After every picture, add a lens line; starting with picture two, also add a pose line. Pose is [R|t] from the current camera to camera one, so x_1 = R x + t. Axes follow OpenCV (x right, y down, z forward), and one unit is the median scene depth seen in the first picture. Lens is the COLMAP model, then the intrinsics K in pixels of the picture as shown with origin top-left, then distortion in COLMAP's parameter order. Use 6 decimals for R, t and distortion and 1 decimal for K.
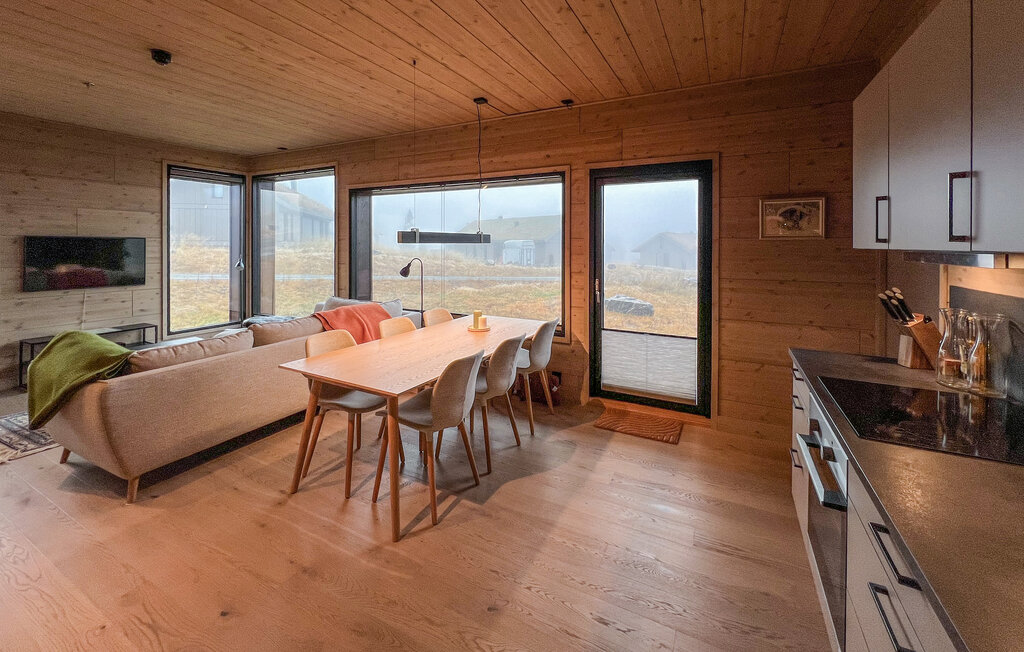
lens RADIAL K [[419.2, 0, 507.3], [0, 419.2, 247.8], [0, 0, 1]] dist [-0.000129, -0.000050]
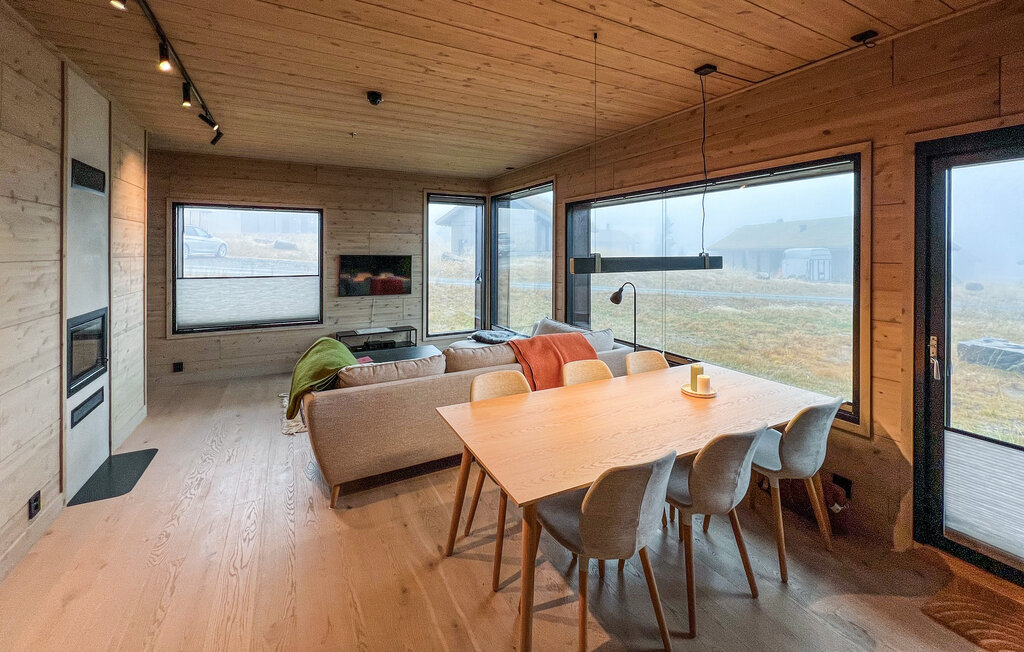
lens RADIAL K [[416.4, 0, 508.8], [0, 416.4, 255.0], [0, 0, 1]] dist [-0.001069, -0.000176]
pose [[0.826042, 0.002589, -0.563602, 0.057656], [-0.003217, 0.999995, -0.000121, -0.032684], [0.563599, 0.001913, 0.826046, 0.217060]]
